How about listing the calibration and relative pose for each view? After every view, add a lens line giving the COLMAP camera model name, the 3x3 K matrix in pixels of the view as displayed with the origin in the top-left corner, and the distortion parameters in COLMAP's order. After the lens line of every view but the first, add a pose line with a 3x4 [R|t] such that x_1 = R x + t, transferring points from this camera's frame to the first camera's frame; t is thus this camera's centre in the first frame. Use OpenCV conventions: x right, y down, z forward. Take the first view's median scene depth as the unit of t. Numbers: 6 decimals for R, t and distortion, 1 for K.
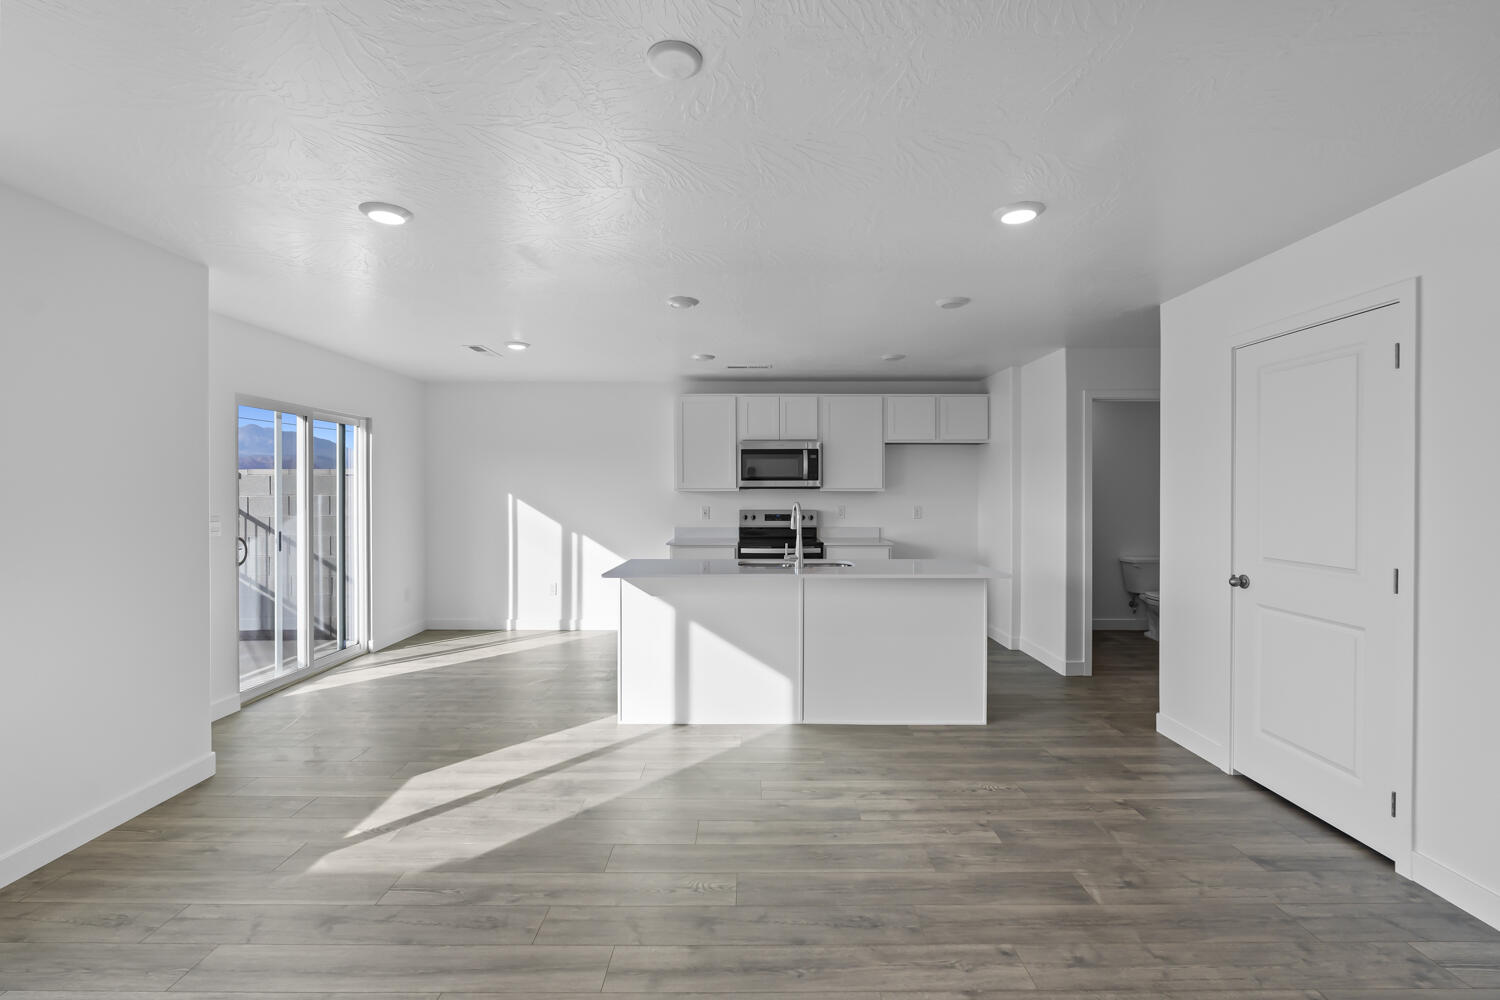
lens RADIAL K [[661.6, 0, 746.2], [0, 661.6, 499.0], [0, 0, 1]] dist [-0.006731, 0.001260]
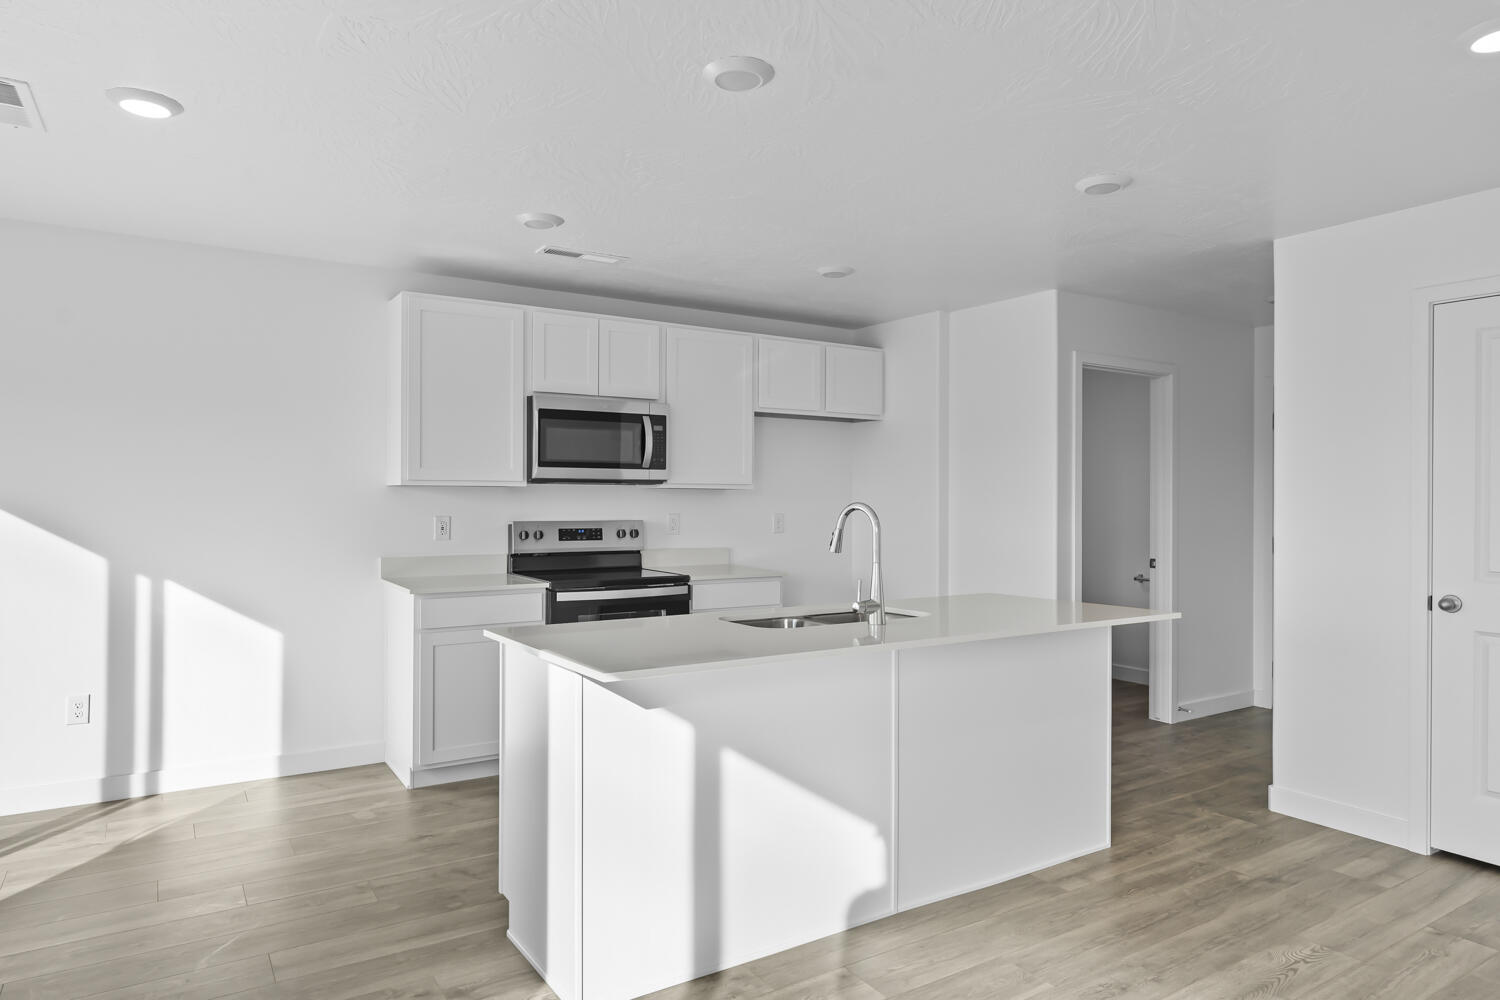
lens RADIAL K [[926.3, 0, 747.5], [0, 926.3, 501.6], [0, 0, 1]] dist [-0.007477, 0.006651]
pose [[0.836508, 0.003140, 0.547946, -0.339772], [0.000027, 0.999983, -0.005772, 0.006055], [-0.547955, 0.004843, 0.836494, 0.339814]]
